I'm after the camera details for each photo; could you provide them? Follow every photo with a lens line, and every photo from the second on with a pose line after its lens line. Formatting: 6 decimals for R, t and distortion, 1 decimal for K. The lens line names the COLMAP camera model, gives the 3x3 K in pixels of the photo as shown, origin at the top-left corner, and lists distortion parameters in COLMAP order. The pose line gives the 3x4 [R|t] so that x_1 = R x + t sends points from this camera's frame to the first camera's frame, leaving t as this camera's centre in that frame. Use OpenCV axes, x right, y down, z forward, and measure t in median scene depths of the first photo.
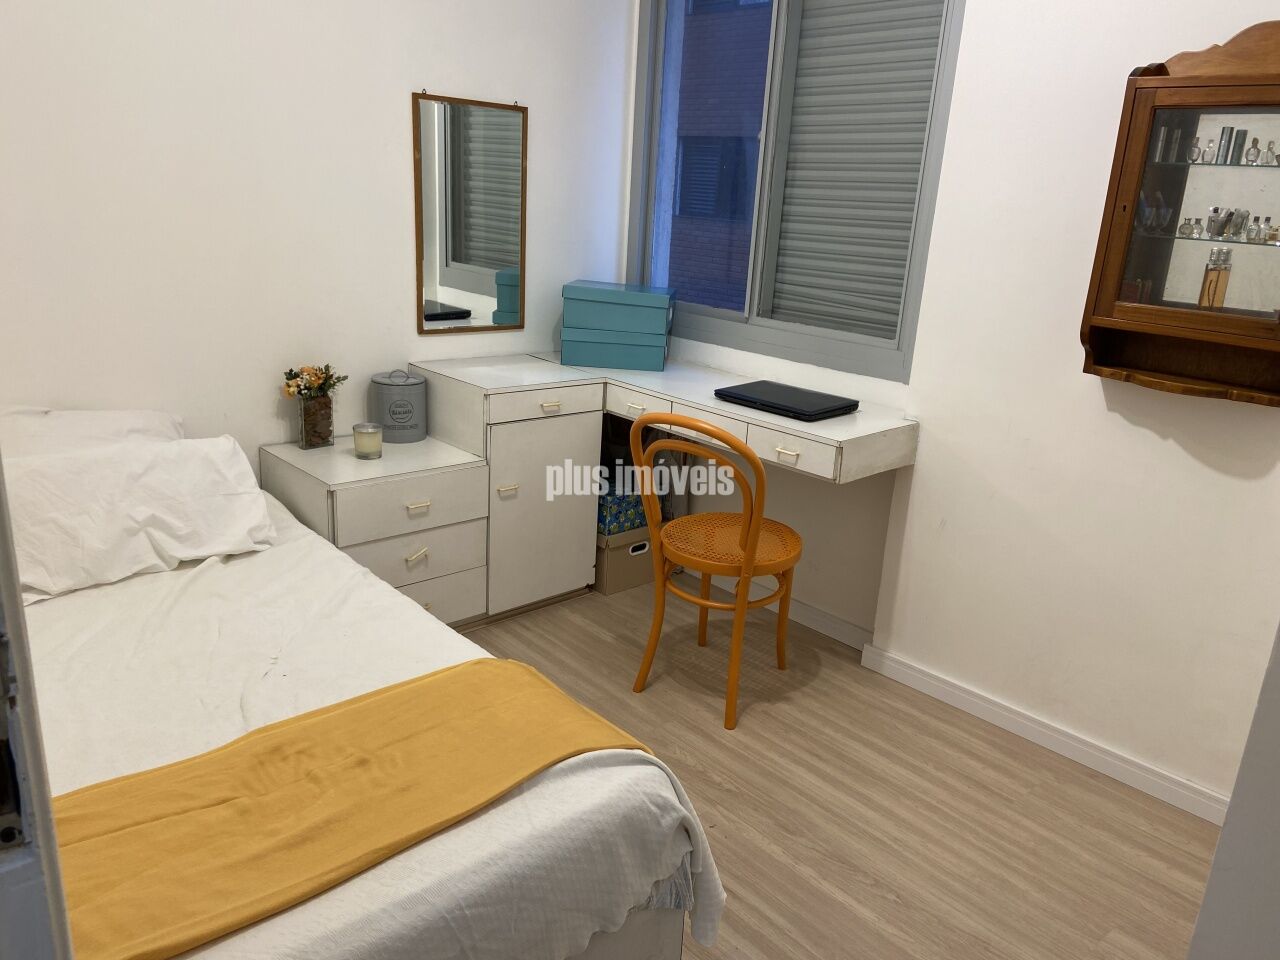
lens RADIAL K [[967.0, 0, 640.0], [0, 967.0, 480.0], [0, 0, 1]] dist [0.113108, -0.133524]
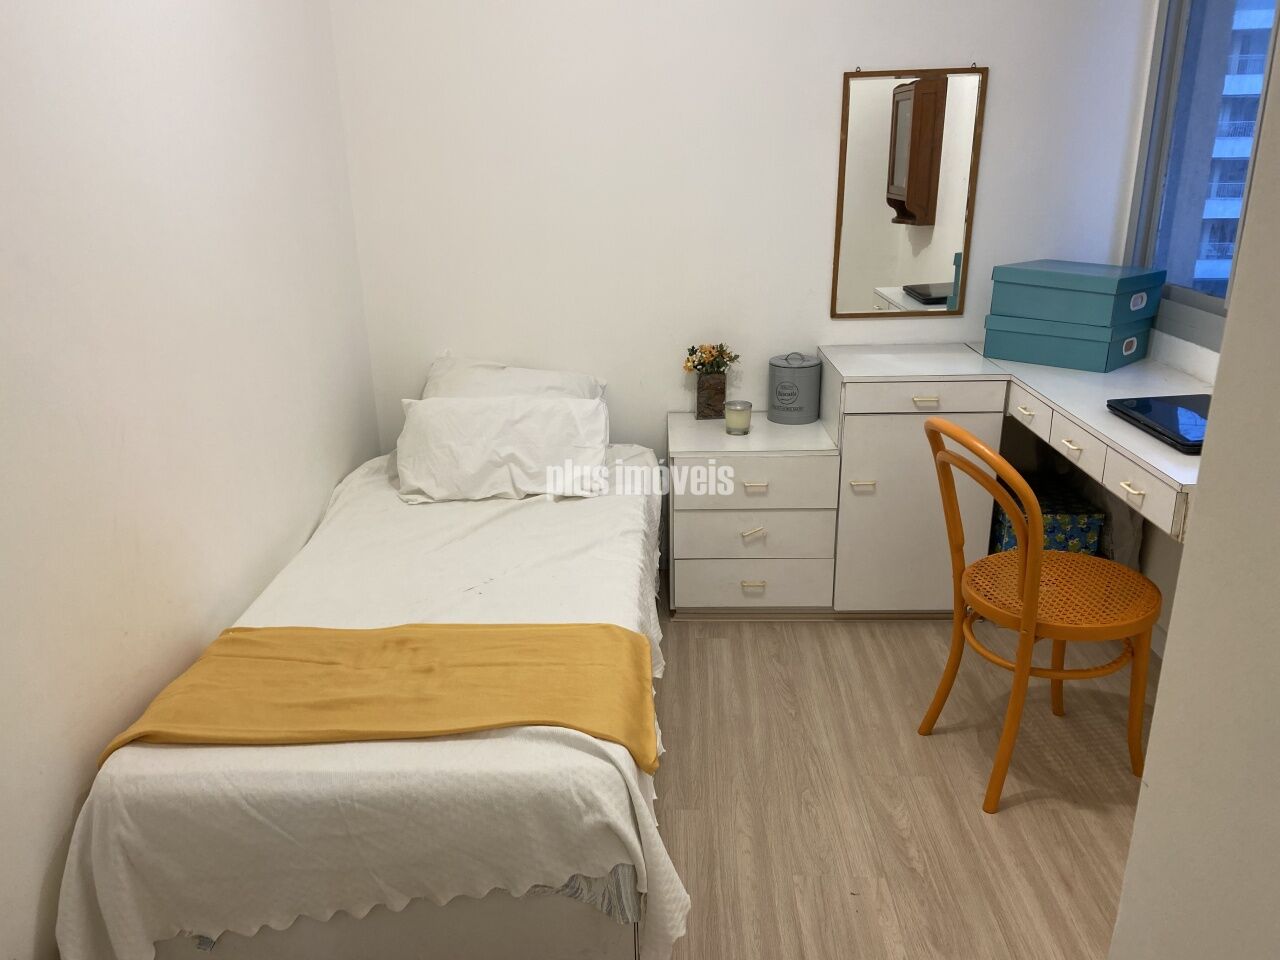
lens RADIAL K [[959.5, 0, 627.0], [0, 959.5, 476.2], [0, 0, 1]] dist [0.107581, -0.129067]
pose [[0.708440, 0.150913, -0.689448, 0.420293], [-0.140346, 0.987486, 0.071938, -0.040773], [0.691676, 0.045798, 0.720754, 0.195246]]
